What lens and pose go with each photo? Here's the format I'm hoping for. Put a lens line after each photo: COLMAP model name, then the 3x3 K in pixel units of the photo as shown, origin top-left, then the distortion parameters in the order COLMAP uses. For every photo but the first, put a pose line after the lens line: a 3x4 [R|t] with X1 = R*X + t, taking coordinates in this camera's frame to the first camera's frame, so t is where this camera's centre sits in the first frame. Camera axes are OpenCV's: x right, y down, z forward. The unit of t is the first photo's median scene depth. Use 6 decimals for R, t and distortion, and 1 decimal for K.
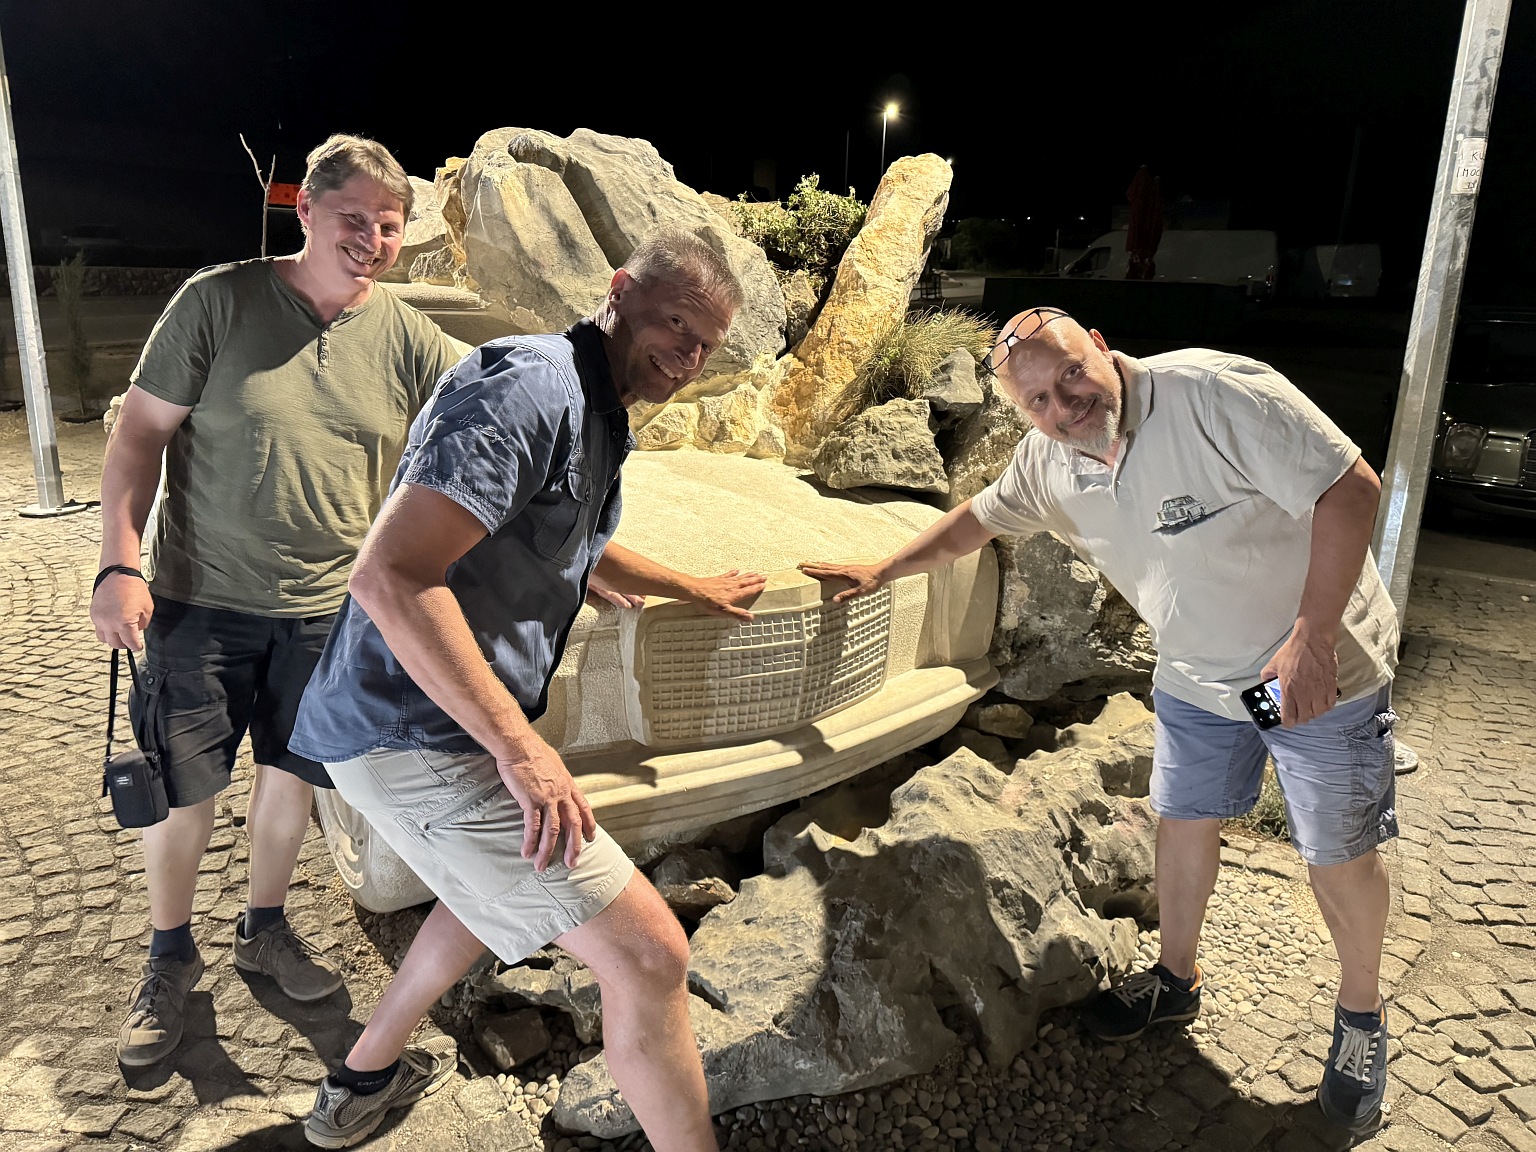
lens RADIAL K [[1049.1, 0, 763.0], [0, 1049.1, 585.2], [0, 0, 1]] dist [0.125174, -0.177446]
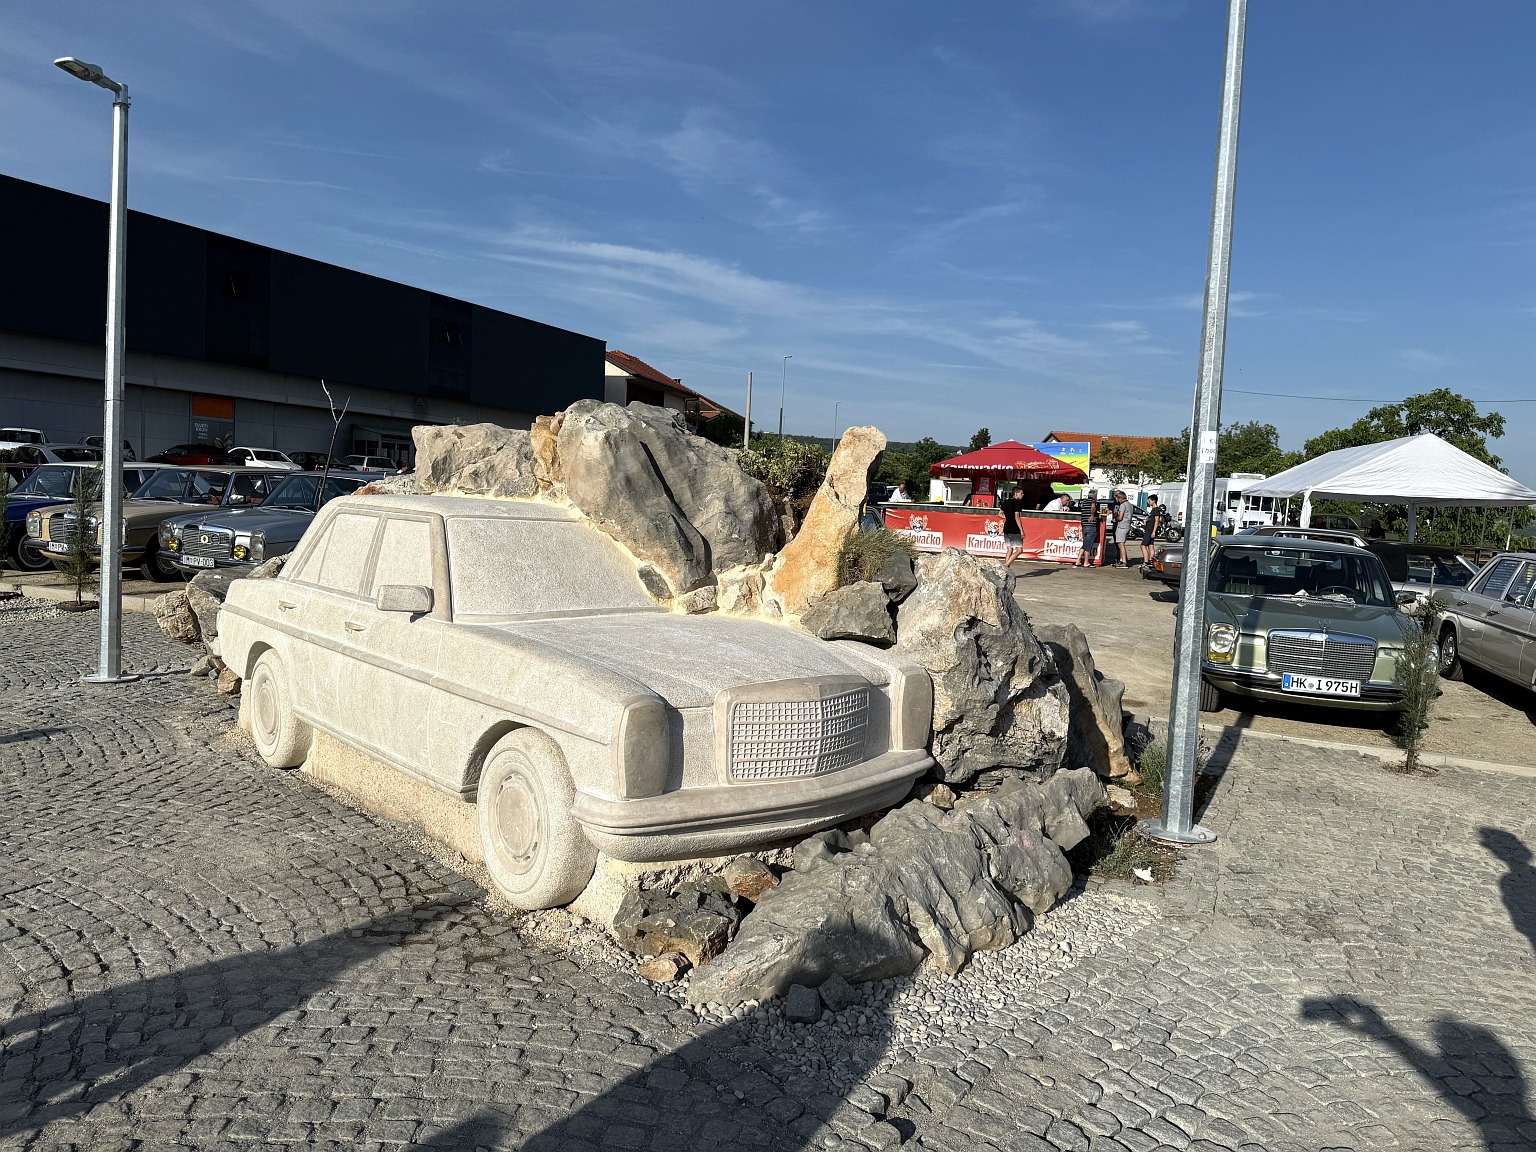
lens RADIAL K [[1070.3, 0, 773.5], [0, 1070.3, 573.8], [0, 0, 1]] dist [0.058025, -0.077831]
pose [[0.993358, 0.017634, 0.113704, -0.174391], [0.005978, 0.978943, -0.204045, 0.124831], [-0.114908, 0.203369, 0.972336, -0.483124]]
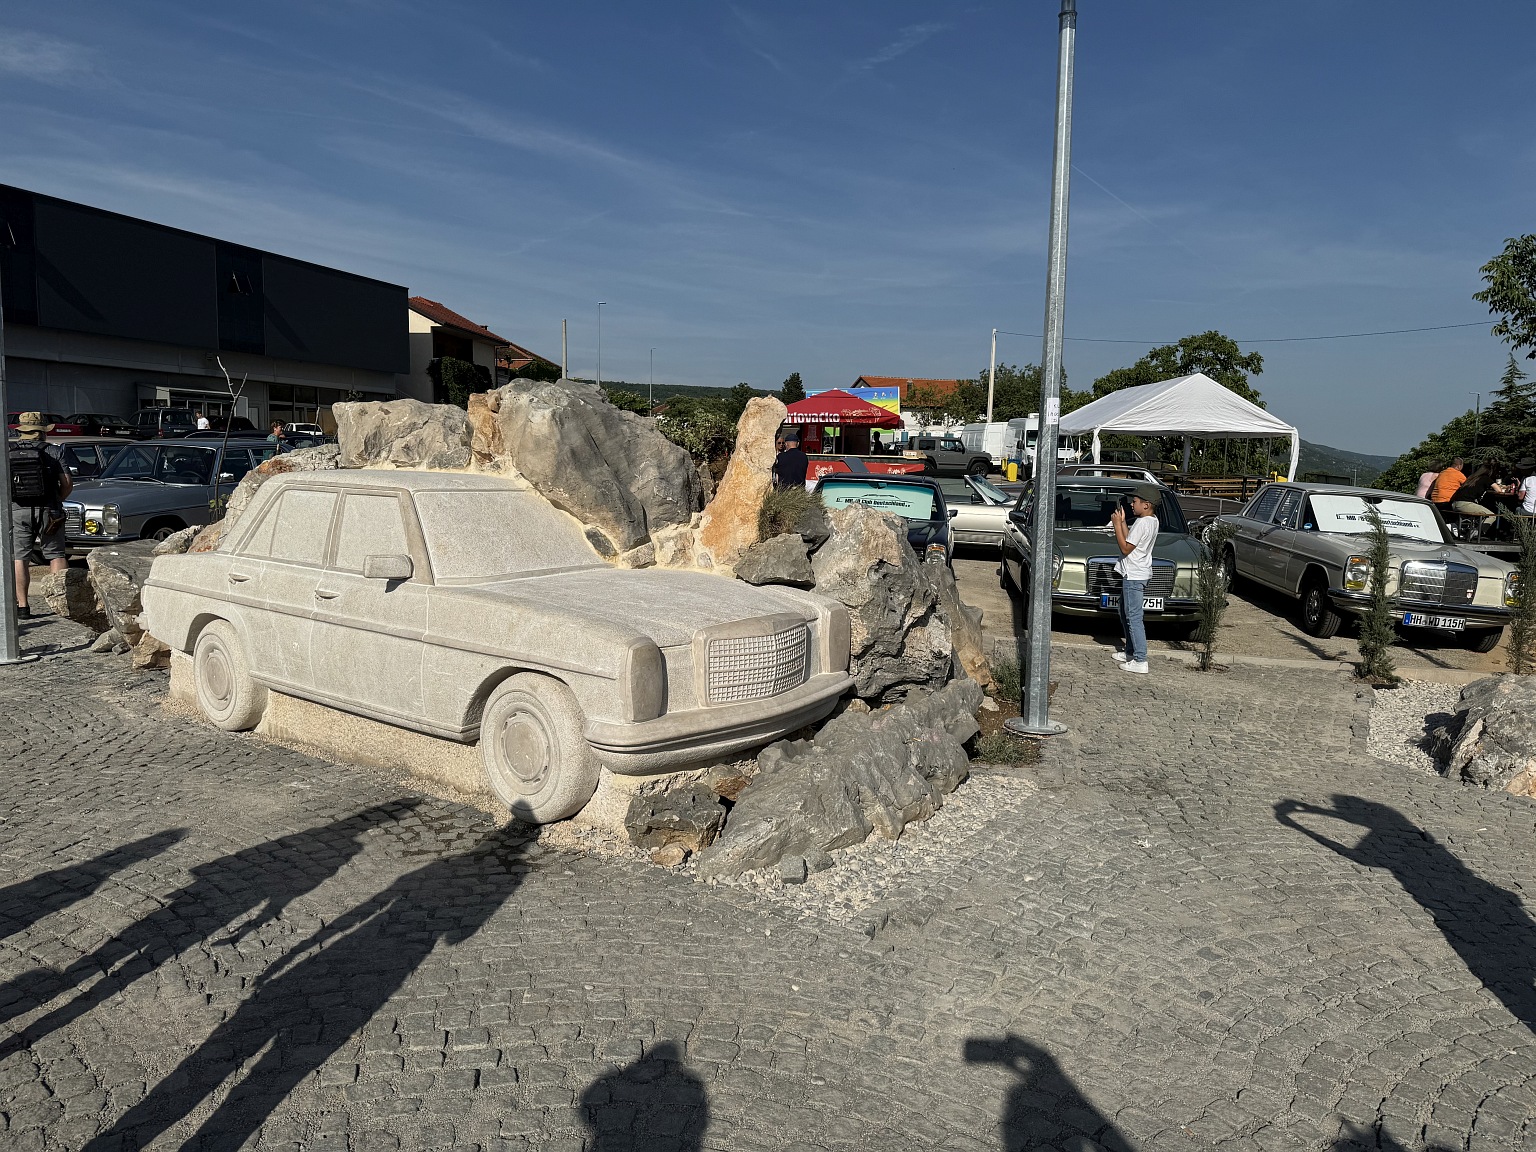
lens RADIAL K [[1049.1, 0, 763.0], [0, 1049.1, 585.2], [0, 0, 1]] dist [0.125174, -0.177446]
pose [[0.963143, -0.038985, 0.266149, -0.368077], [0.078000, 0.987407, -0.137632, 0.148114], [-0.257432, 0.153319, 0.954056, -0.659988]]
